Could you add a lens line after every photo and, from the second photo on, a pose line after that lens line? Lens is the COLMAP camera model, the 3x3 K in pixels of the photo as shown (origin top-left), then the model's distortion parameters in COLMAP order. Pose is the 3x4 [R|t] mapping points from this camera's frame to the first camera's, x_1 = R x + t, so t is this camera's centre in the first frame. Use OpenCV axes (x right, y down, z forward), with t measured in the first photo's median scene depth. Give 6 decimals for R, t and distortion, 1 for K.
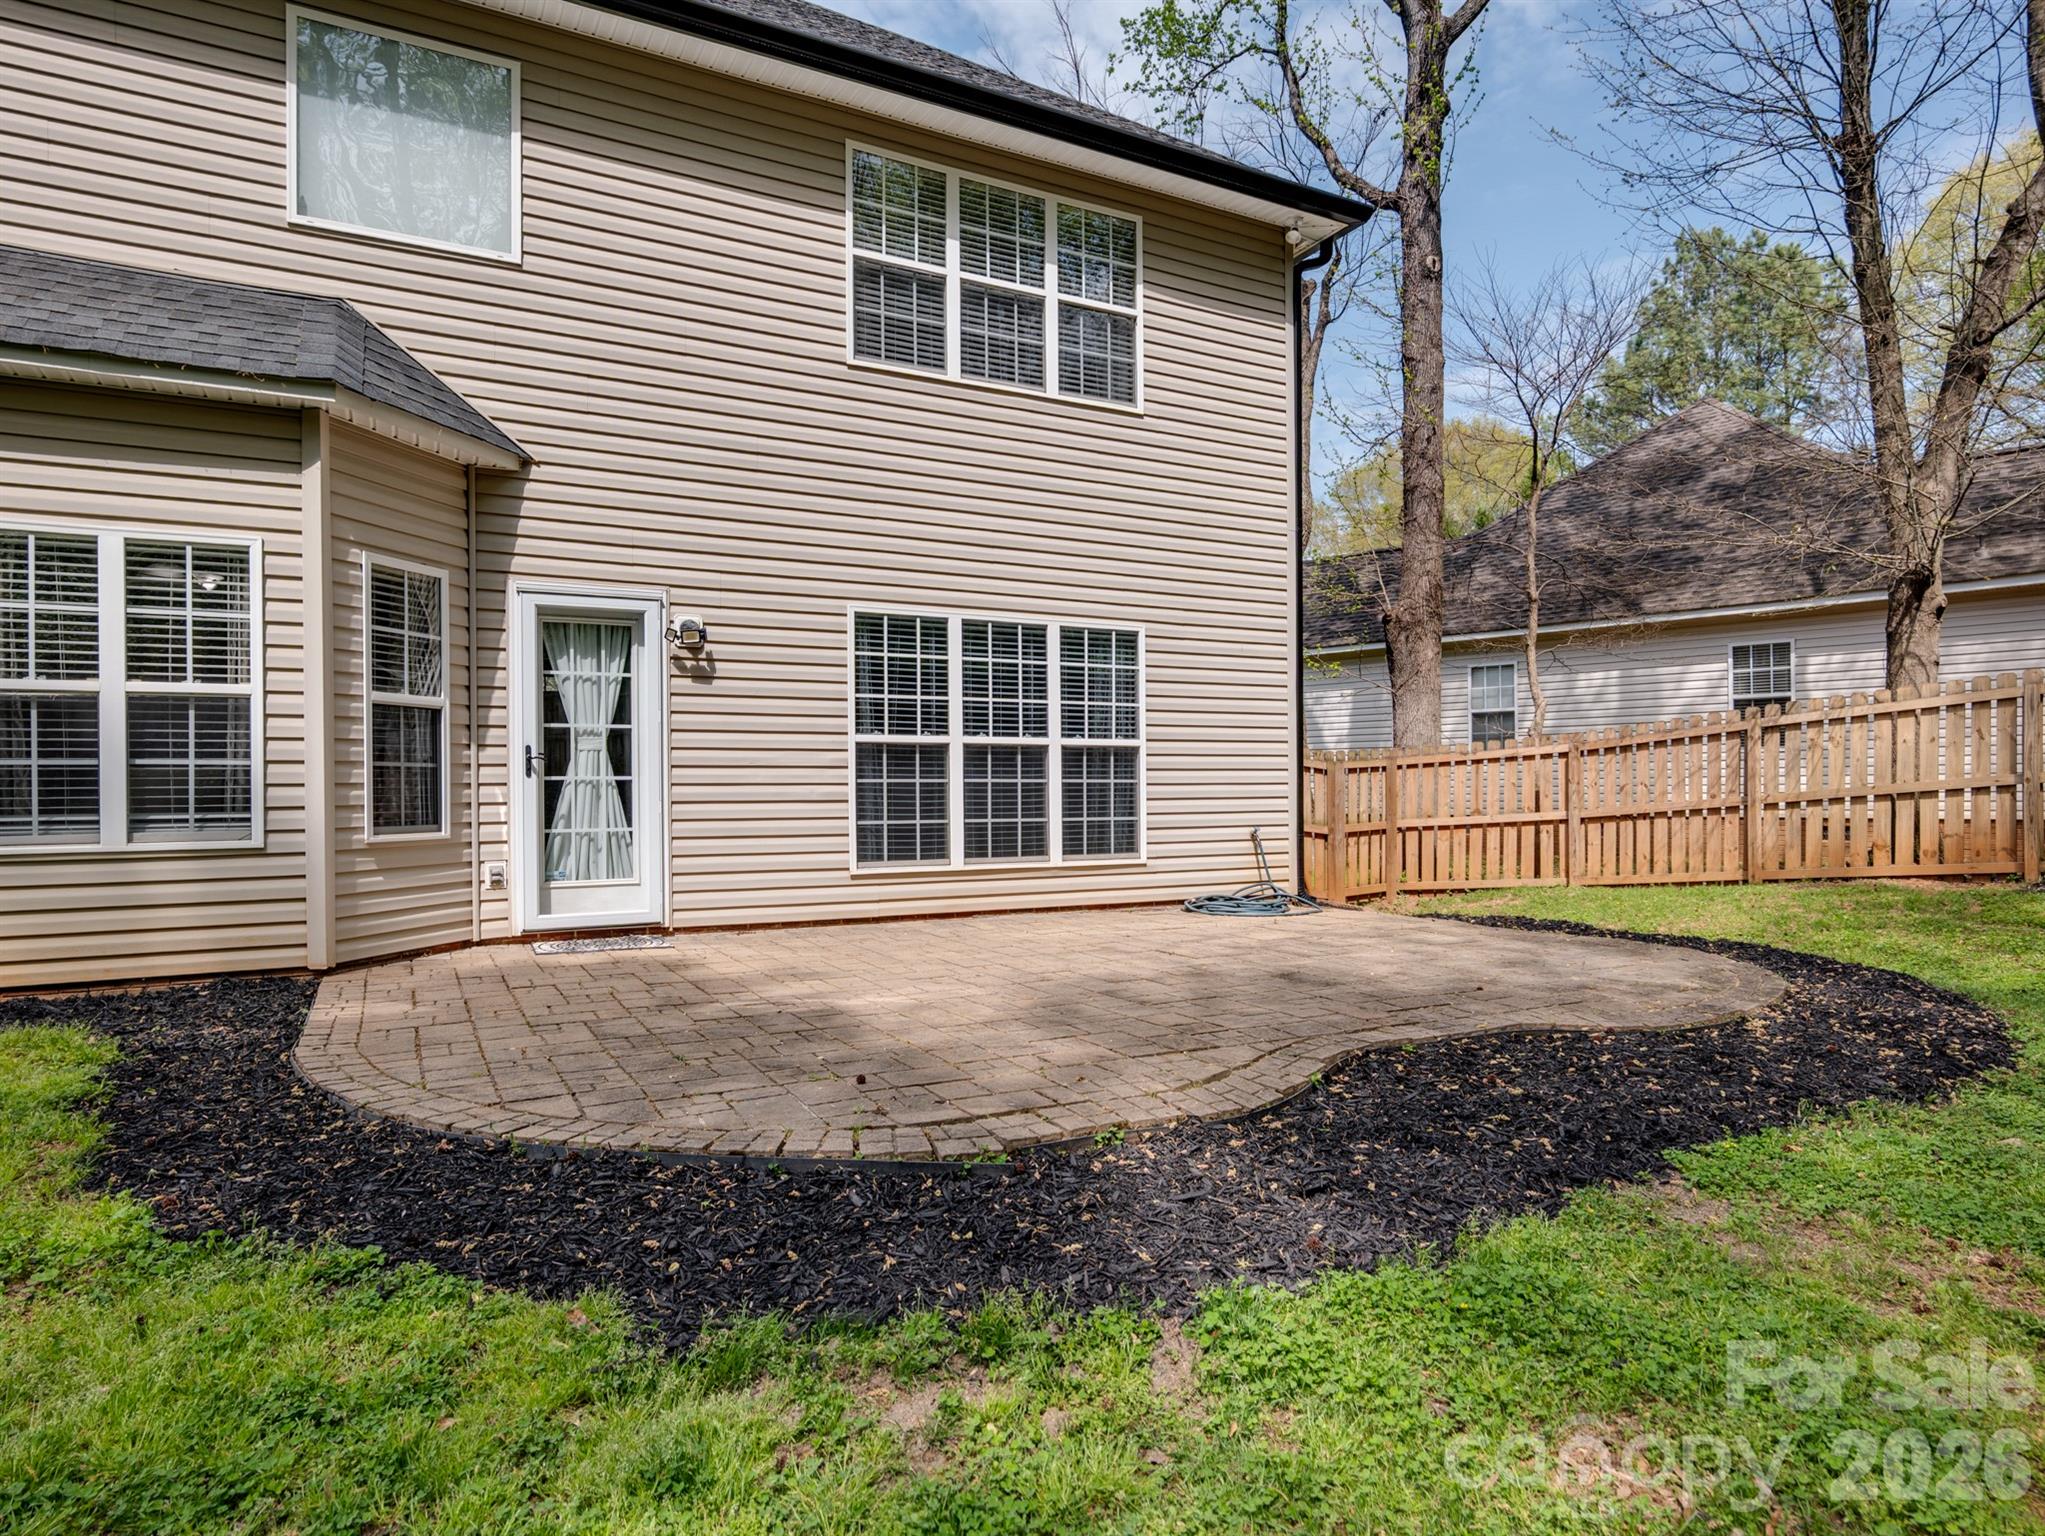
lens RADIAL K [[1240.5, 0, 1016.2], [0, 1240.5, 769.7], [0, 0, 1]] dist [-0.013487, 0.001105]
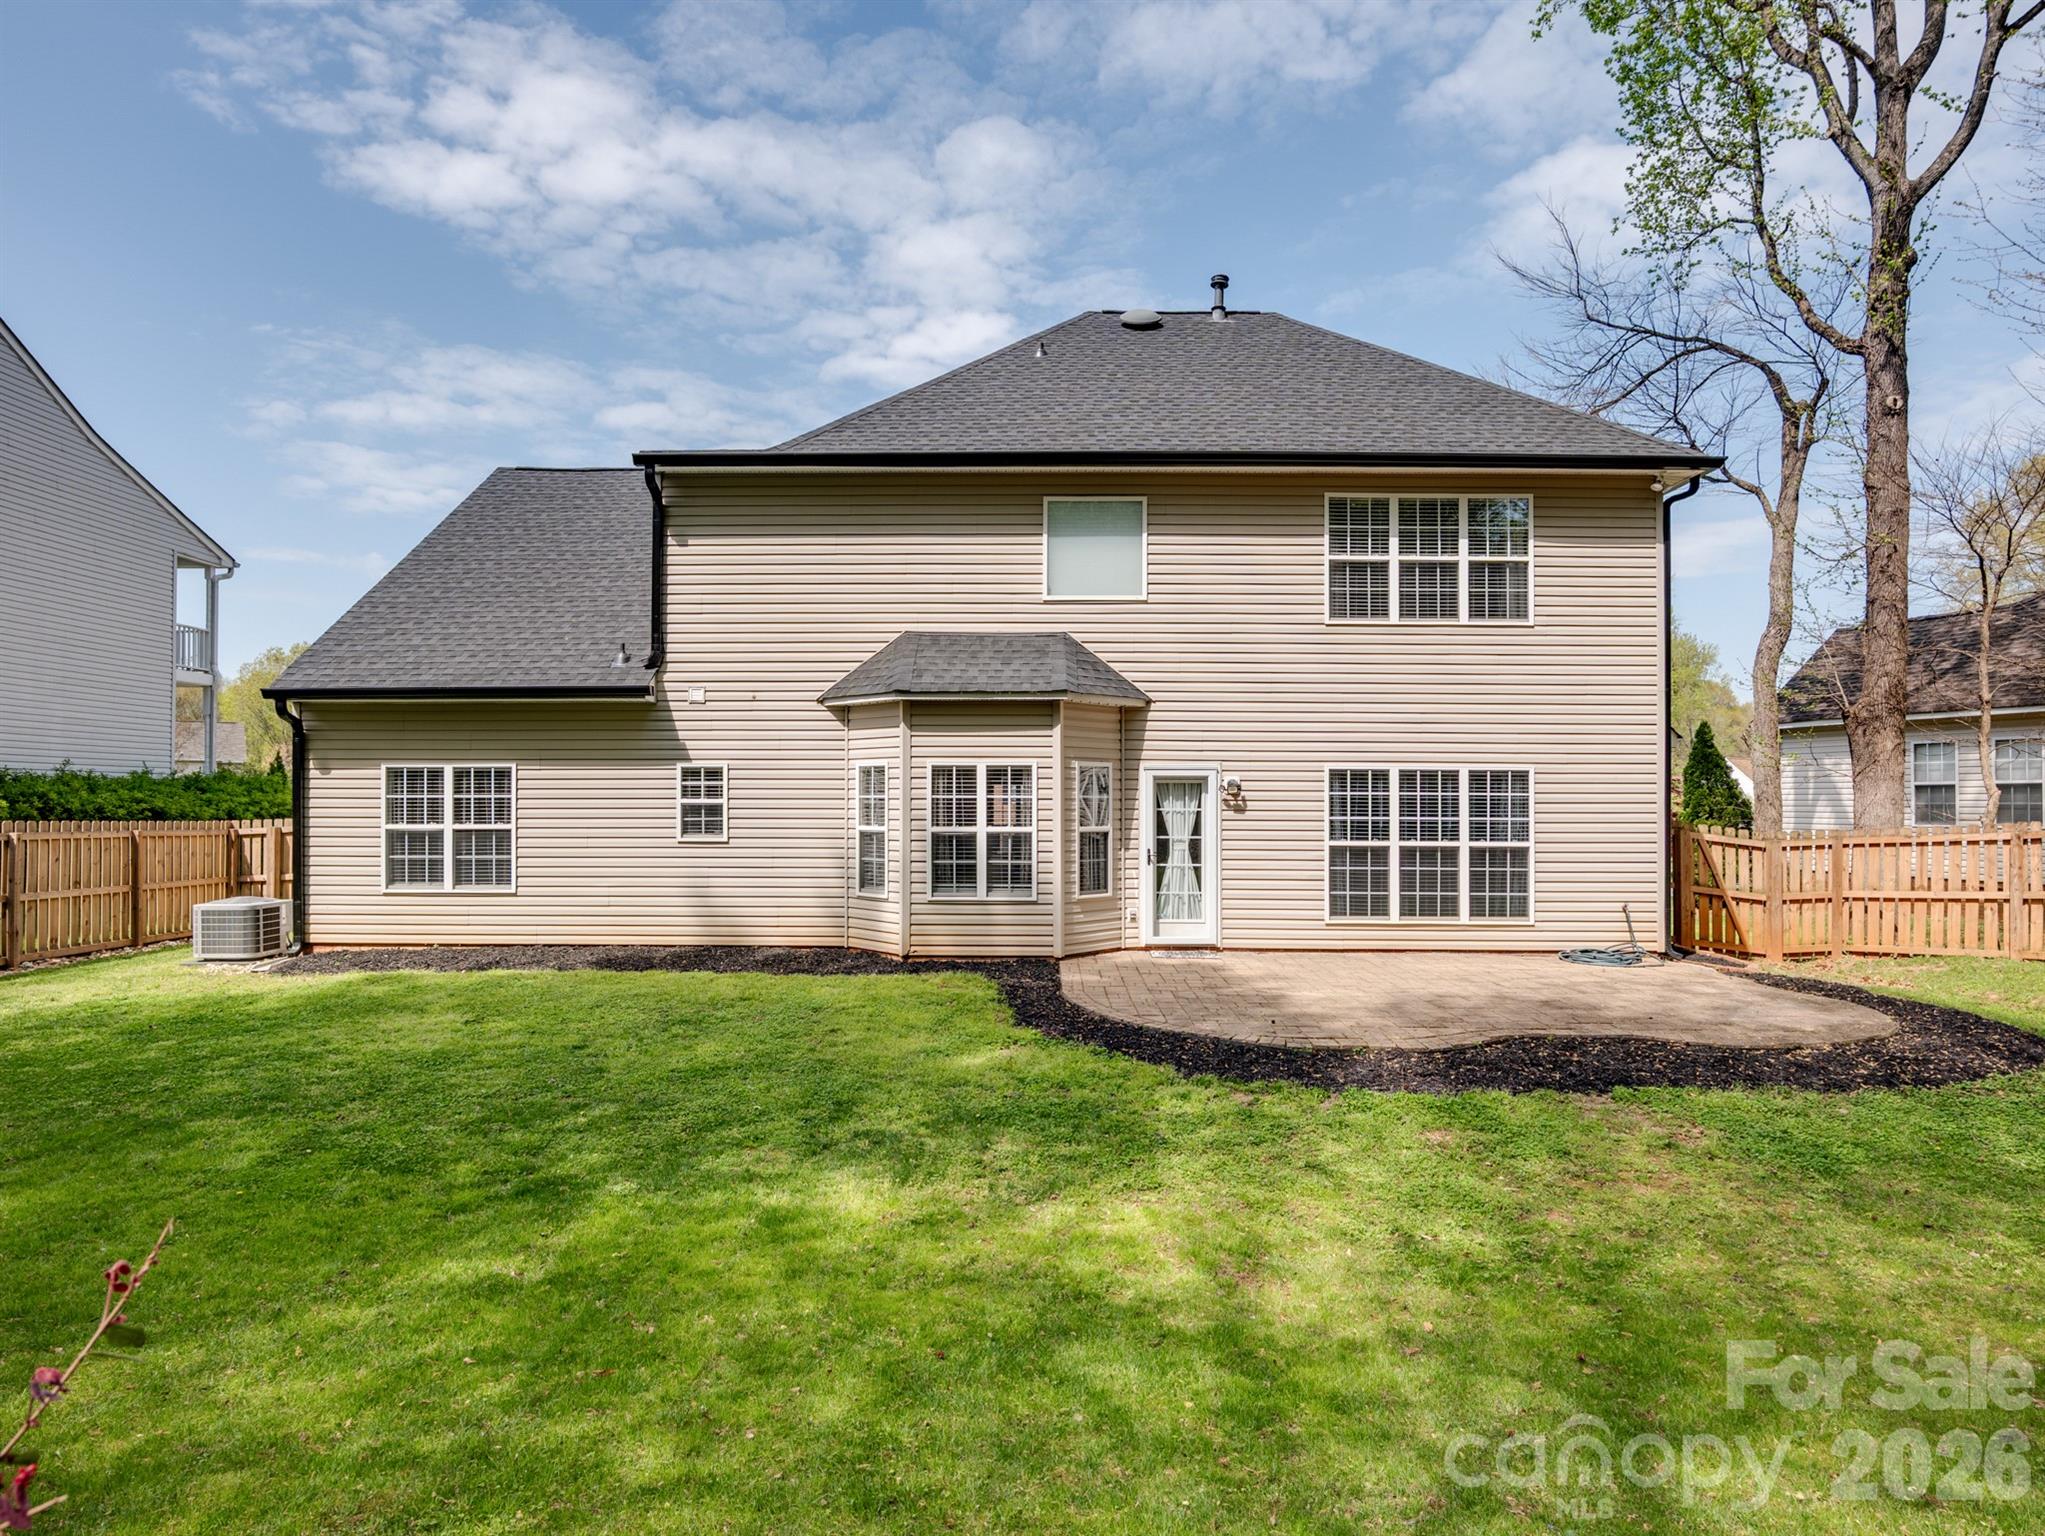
lens RADIAL K [[1240.5, 0, 1011.7], [0, 1240.5, 757.0], [0, 0, 1]] dist [-0.013487, 0.001105]
pose [[0.884746, 0.002773, -0.466065, 0.279145], [-0.007789, 0.999931, -0.008835, -0.125470], [0.466008, 0.011447, 0.884706, -0.714878]]
